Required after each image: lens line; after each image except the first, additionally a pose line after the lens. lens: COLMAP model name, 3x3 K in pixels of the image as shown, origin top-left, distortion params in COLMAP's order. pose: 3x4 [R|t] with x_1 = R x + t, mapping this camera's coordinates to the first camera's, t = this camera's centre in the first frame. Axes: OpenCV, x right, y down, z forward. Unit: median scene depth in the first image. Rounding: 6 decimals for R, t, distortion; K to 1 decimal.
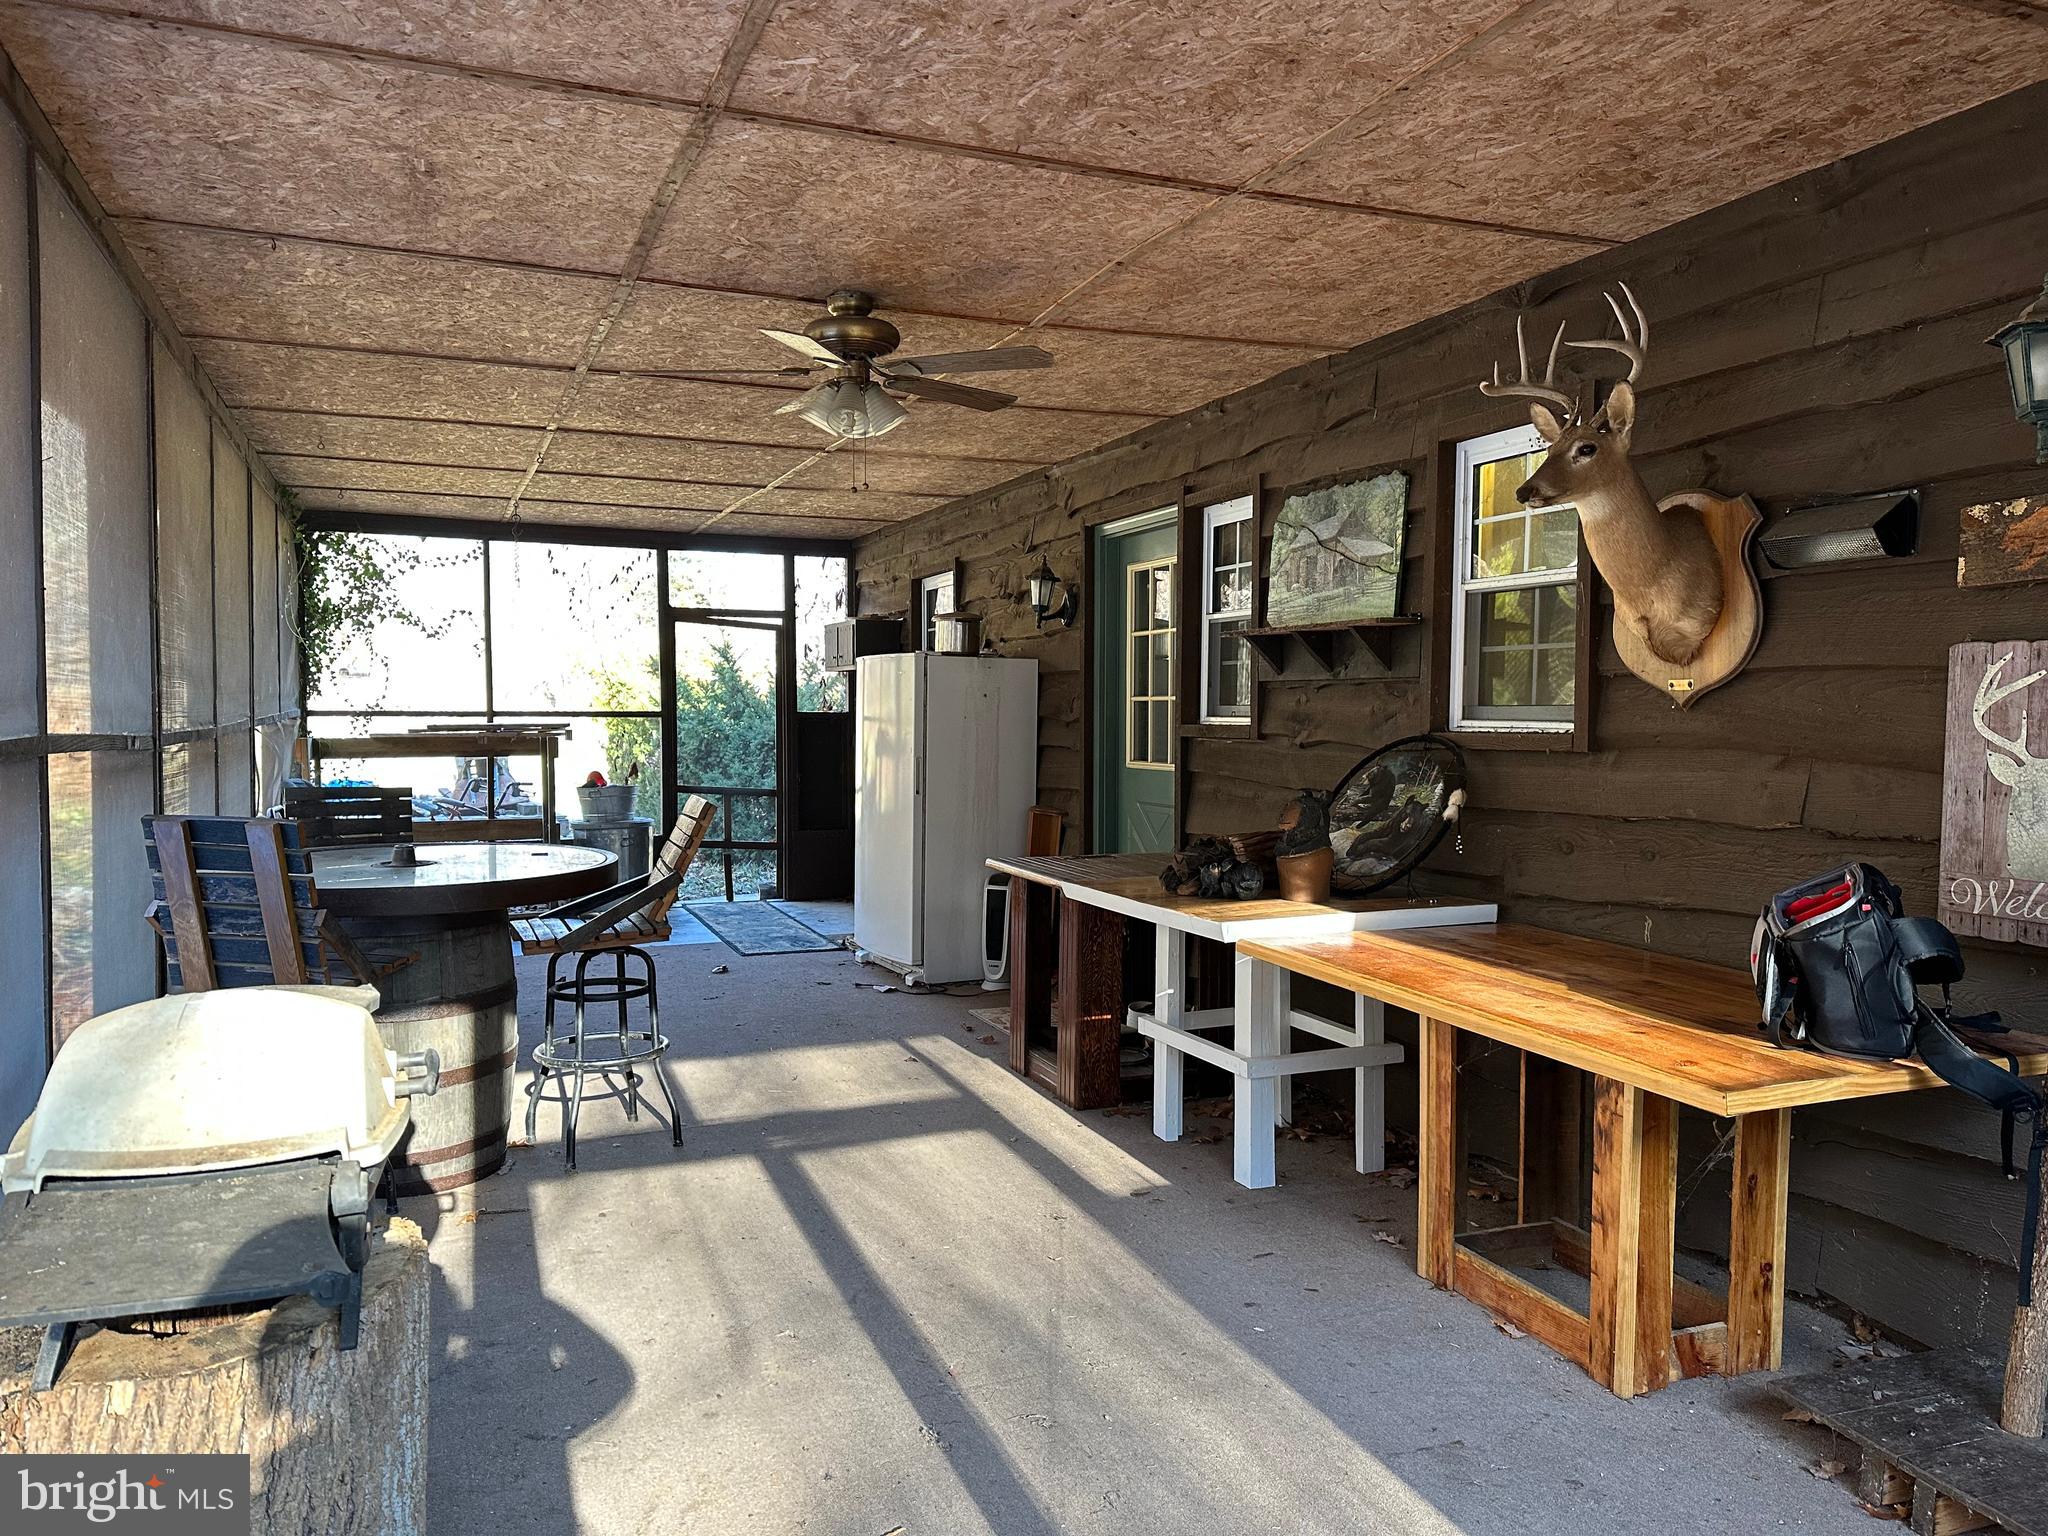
lens RADIAL K [[1448.7, 0, 1024.0], [0, 1448.7, 768.0], [0, 0, 1]] dist [0.101715, -0.068211]
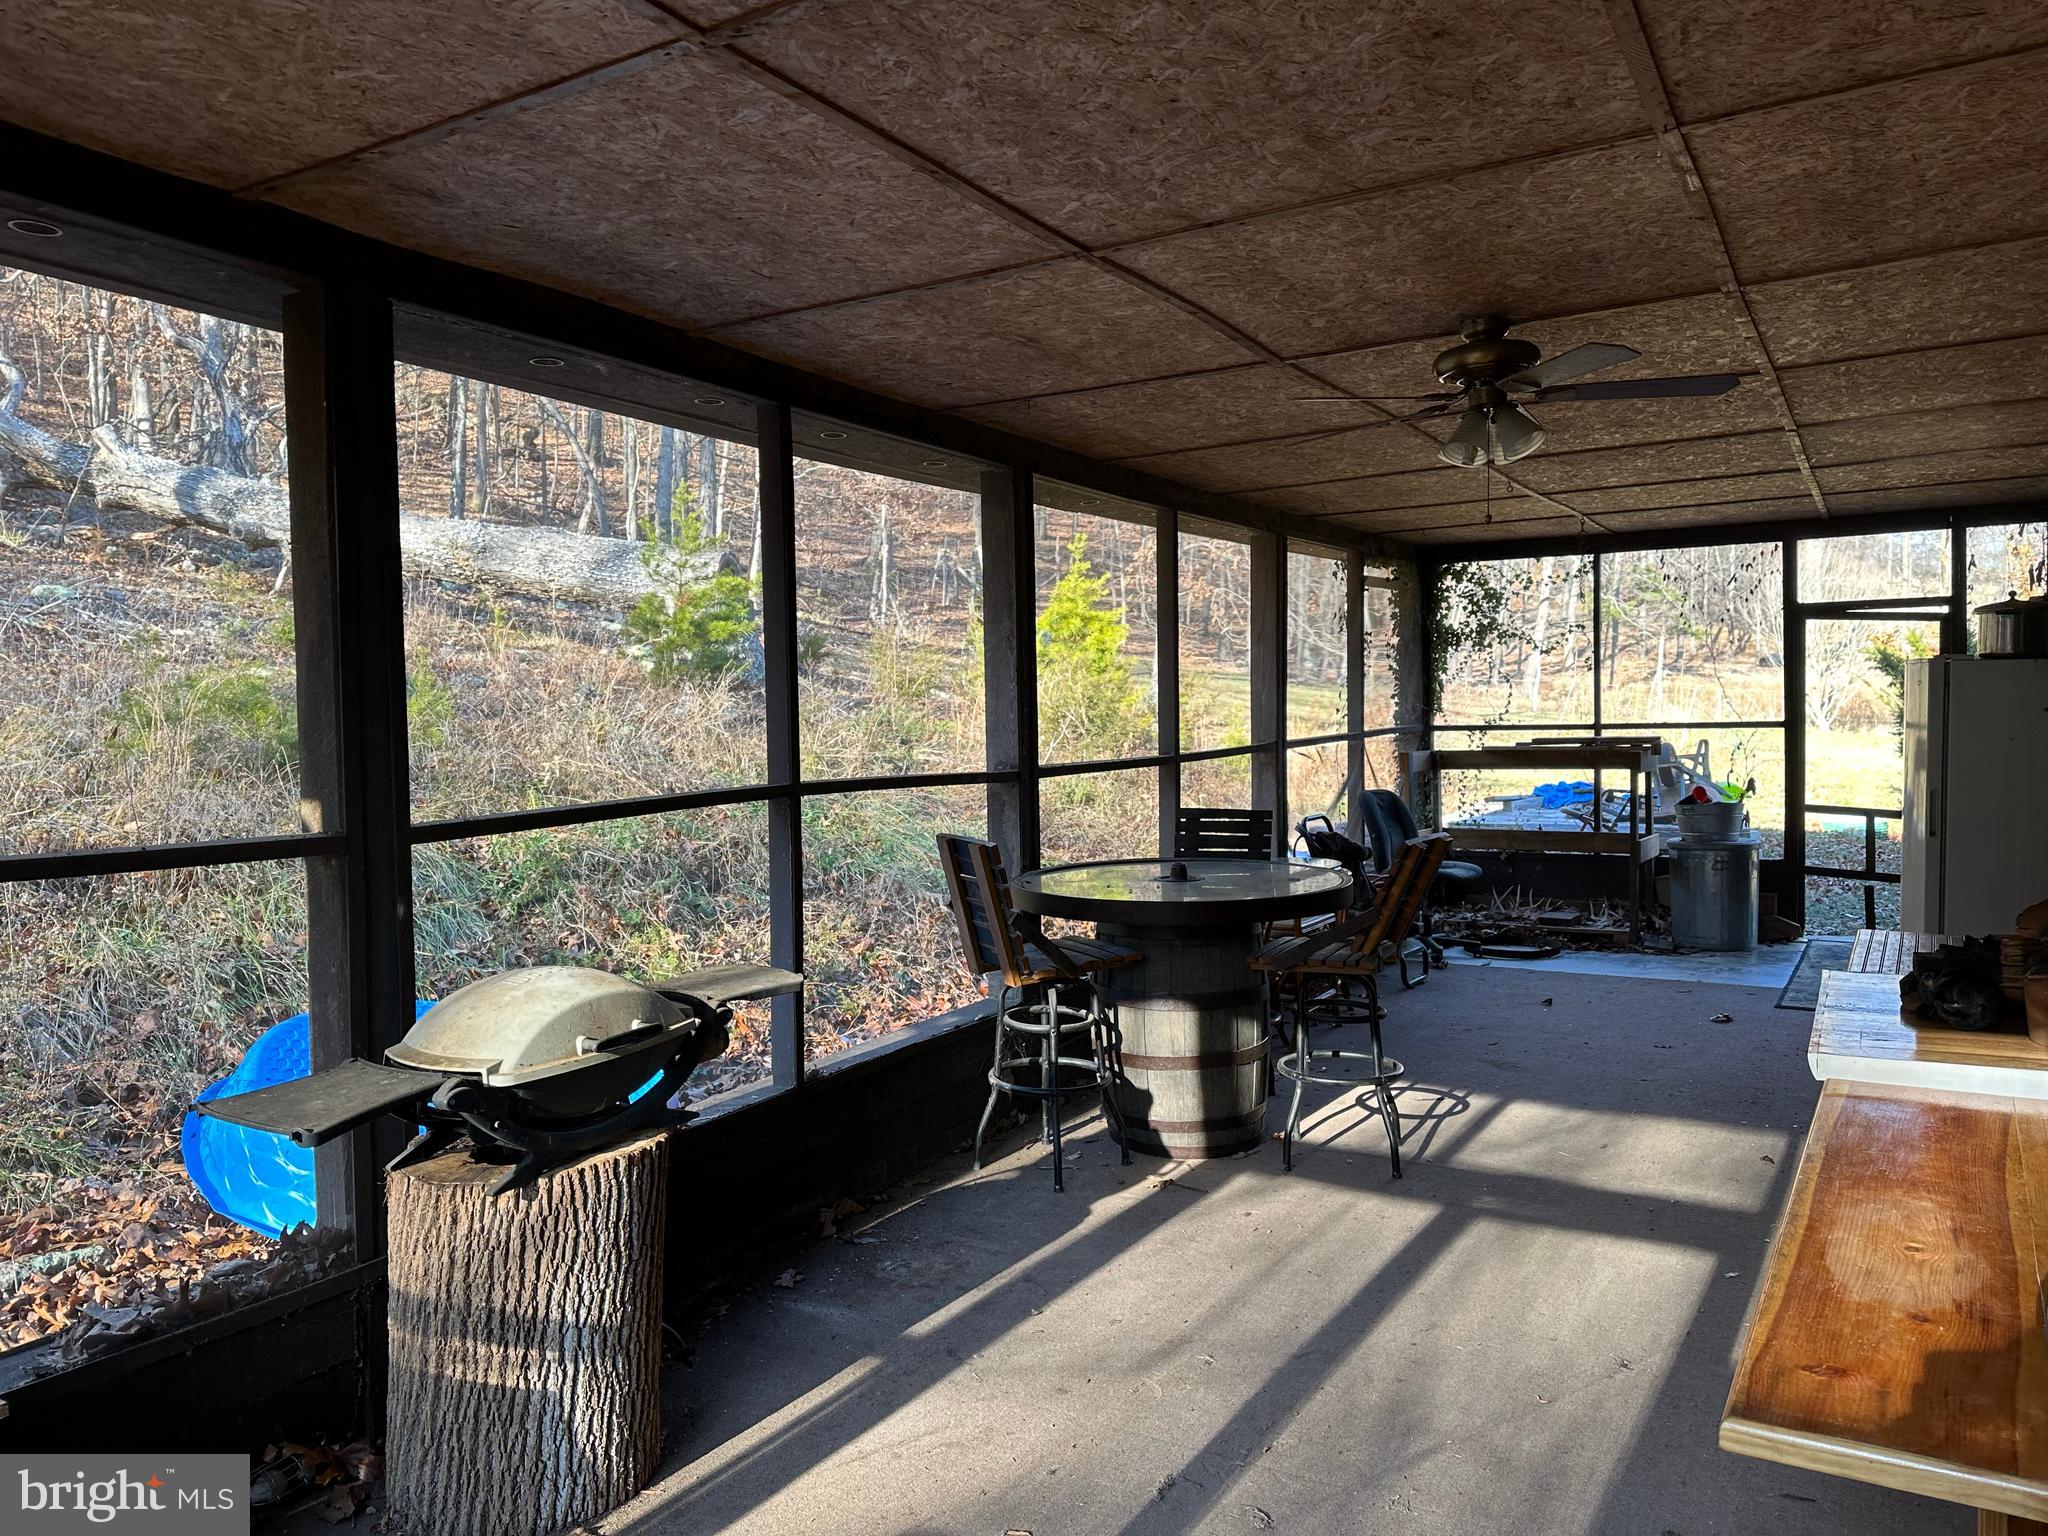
lens RADIAL K [[1432.0, 0, 1024.0], [0, 1432.0, 768.0], [0, 0, 1]] dist [0.206215, -0.226364]
pose [[0.618293, 0.019425, -0.785708, 0.415288], [-0.013496, 0.999810, 0.014098, -0.039839], [0.785832, 0.001887, 0.618437, 0.167233]]
